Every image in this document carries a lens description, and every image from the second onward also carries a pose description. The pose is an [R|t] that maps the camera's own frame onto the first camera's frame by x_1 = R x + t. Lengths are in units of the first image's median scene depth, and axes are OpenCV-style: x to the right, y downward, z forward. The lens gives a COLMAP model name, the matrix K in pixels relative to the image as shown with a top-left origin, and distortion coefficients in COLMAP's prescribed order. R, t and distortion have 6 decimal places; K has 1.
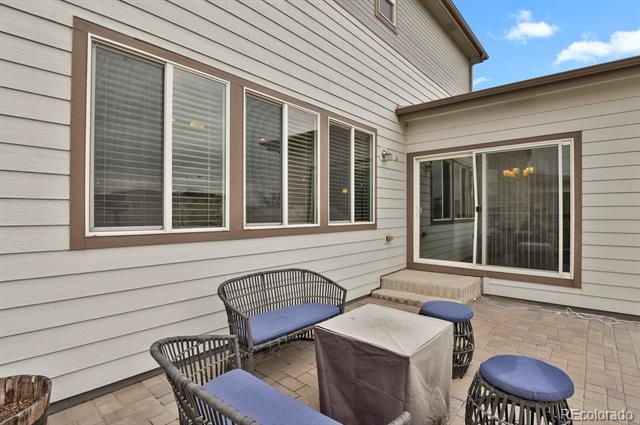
lens RADIAL K [[329.1, 0, 320.0], [0, 329.1, 212.5], [0, 0, 1]] dist [0.001388, -0.000141]
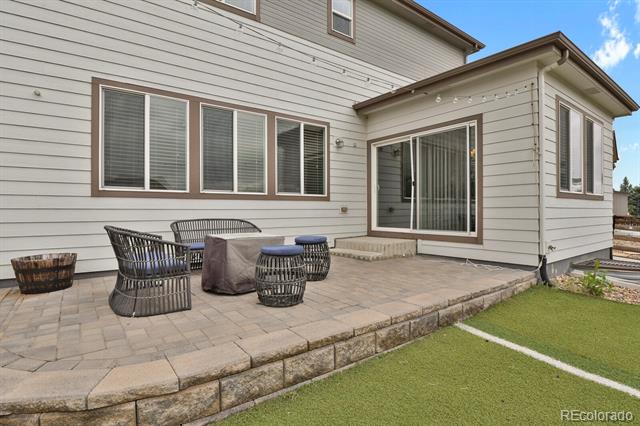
lens RADIAL K [[329.1, 0, 320.0], [0, 329.1, 213.0], [0, 0, 1]] dist [0.001388, -0.000141]
pose [[0.977764, -0.008422, -0.209538, 0.409529], [0.010691, 0.999896, 0.009694, 0.085891], [0.209434, -0.011719, 0.977753, -0.265903]]
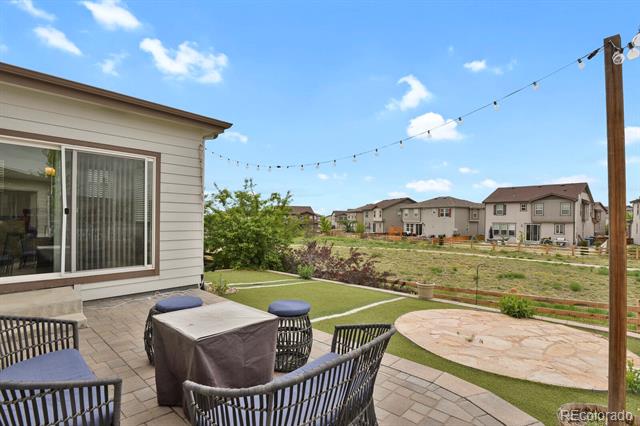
lens RADIAL K [[318.6, 0, 327.5], [0, 318.6, 220.4], [0, 0, 1]] dist [-0.000218, -0.000271]
pose [[0.018578, -0.000261, 0.999827, -0.391221], [-0.012516, 0.999922, 0.000493, 0.006475], [-0.999749, -0.012523, 0.018573, 0.281801]]
